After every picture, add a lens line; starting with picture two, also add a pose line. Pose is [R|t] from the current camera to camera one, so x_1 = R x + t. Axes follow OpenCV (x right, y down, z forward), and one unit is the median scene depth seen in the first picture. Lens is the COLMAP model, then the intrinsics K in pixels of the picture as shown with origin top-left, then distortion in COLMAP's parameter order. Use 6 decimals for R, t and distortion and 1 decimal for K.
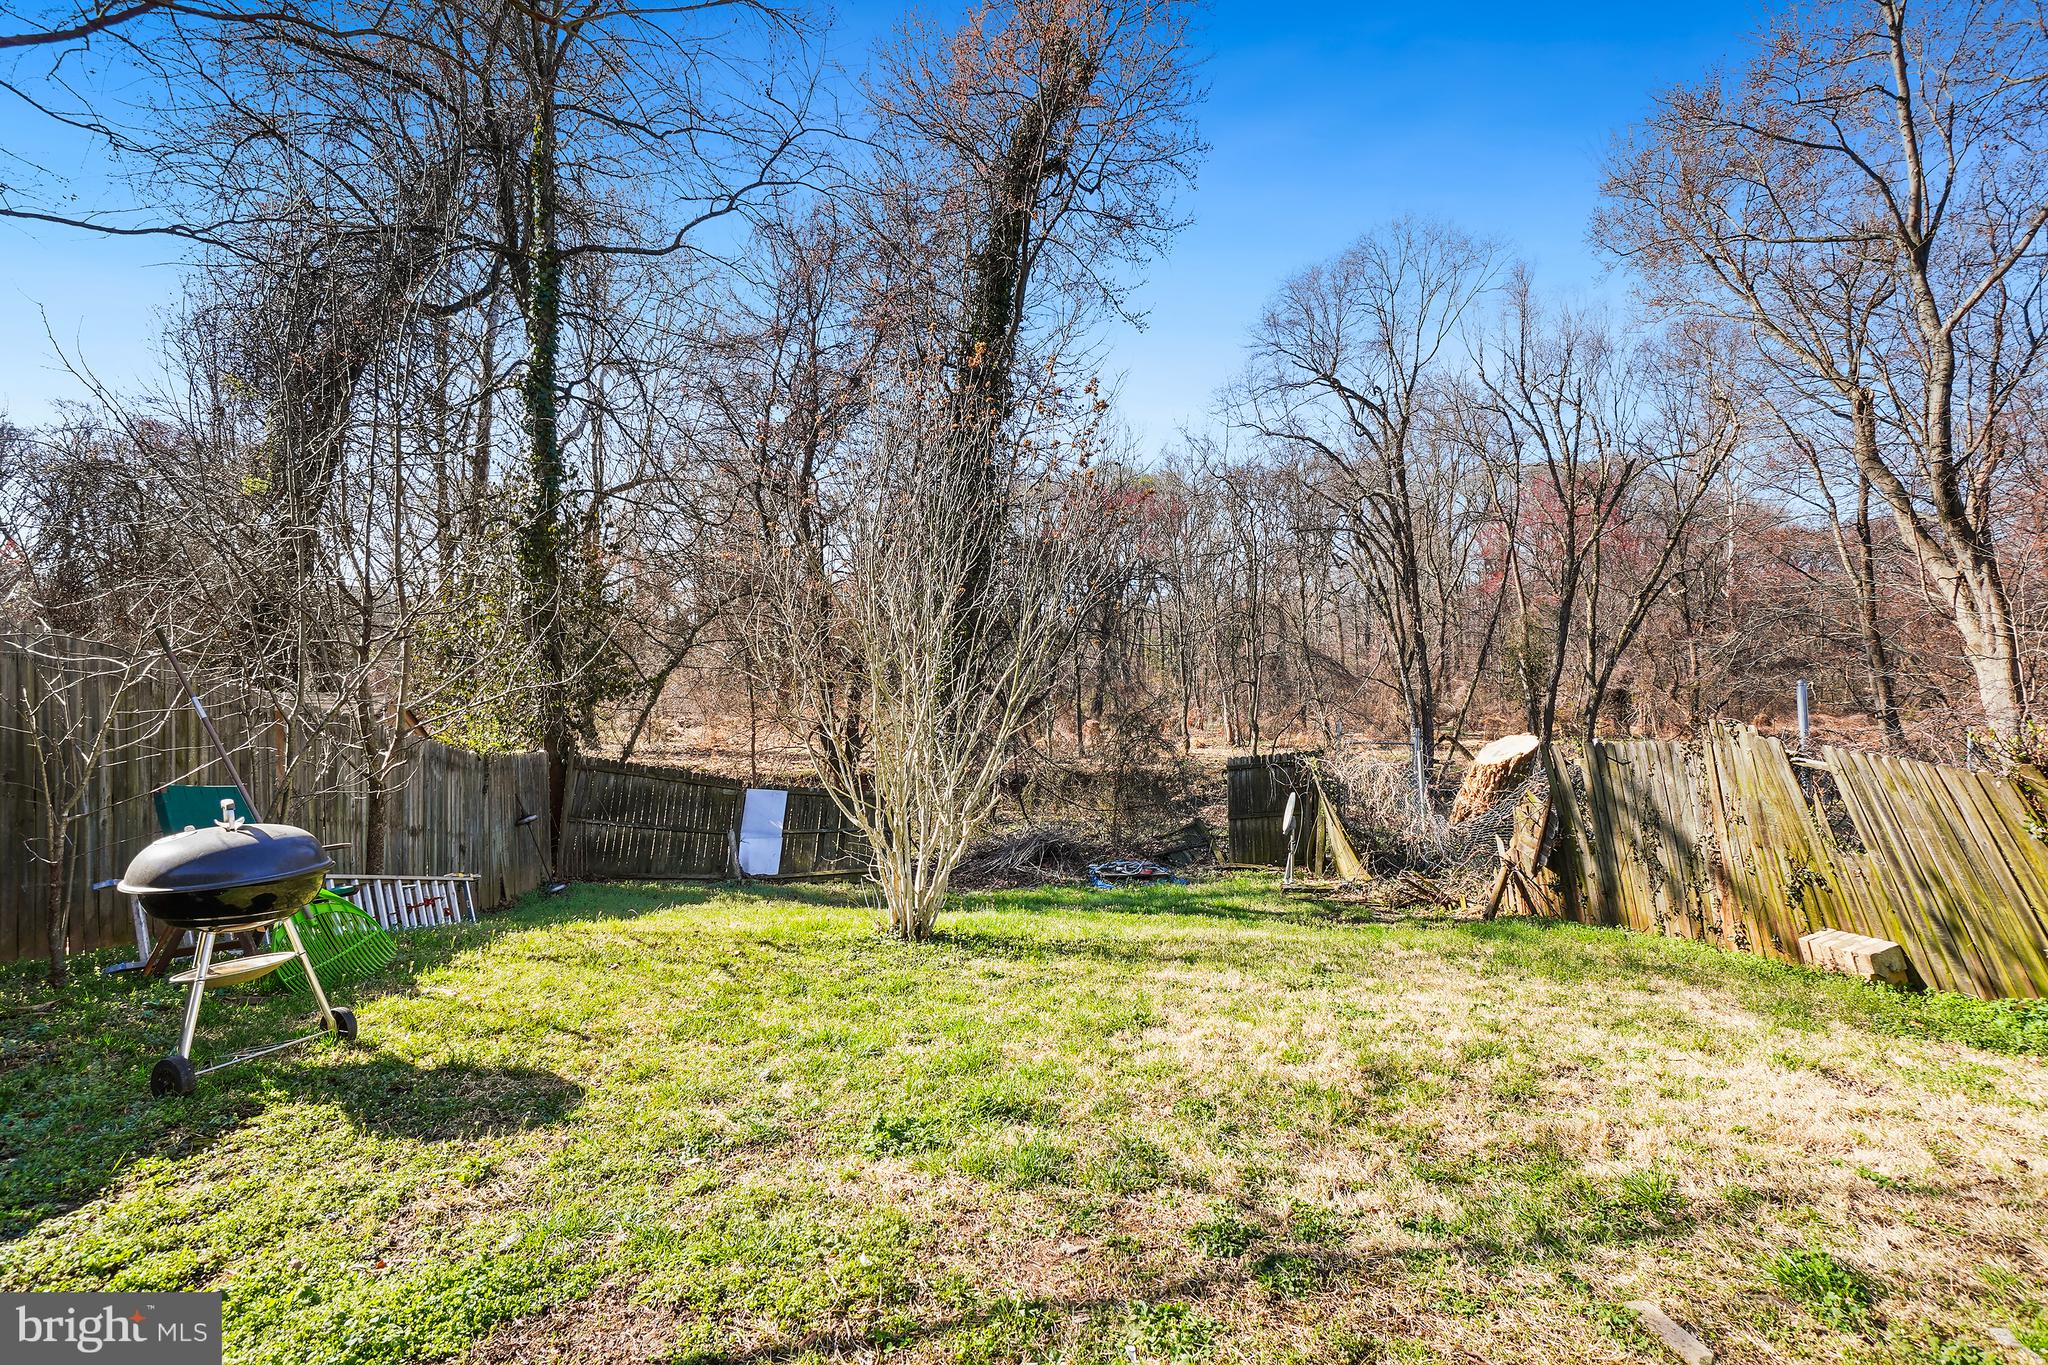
lens RADIAL K [[863.8, 0, 1024.0], [0, 863.8, 682.5], [0, 0, 1]] dist [-0.010957, 0.000063]
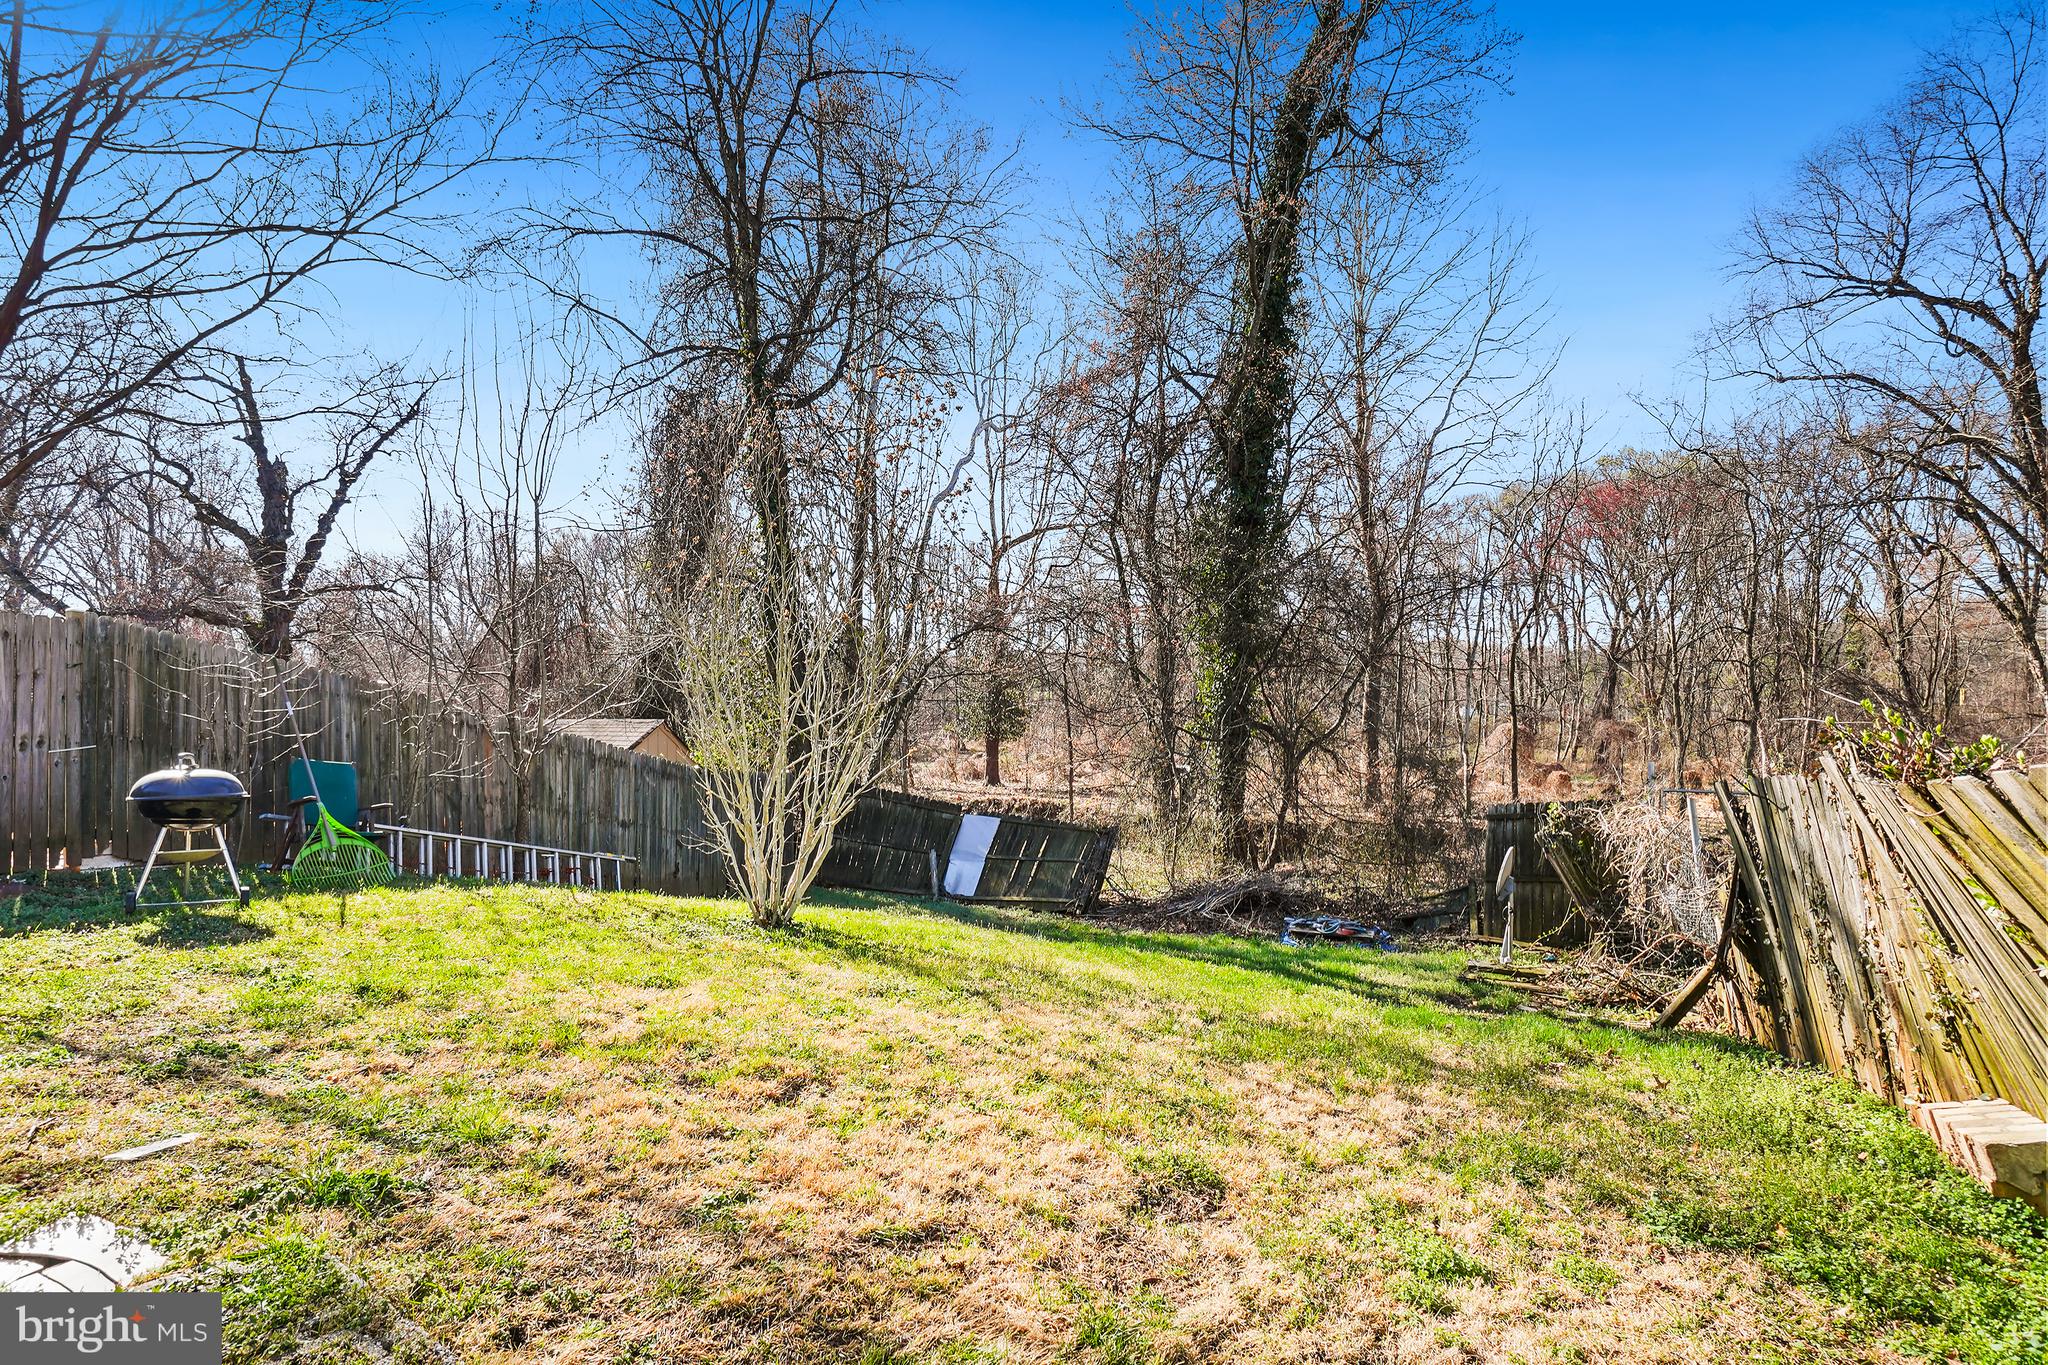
lens RADIAL K [[920.8, 0, 1027.6], [0, 920.8, 721.1], [0, 0, 1]] dist [-0.057263, 0.051450]
pose [[0.876032, 0.000958, -0.482251, 0.310056], [-0.004713, 0.999967, -0.006575, 0.019962], [0.482229, 0.008033, 0.876008, 0.065826]]
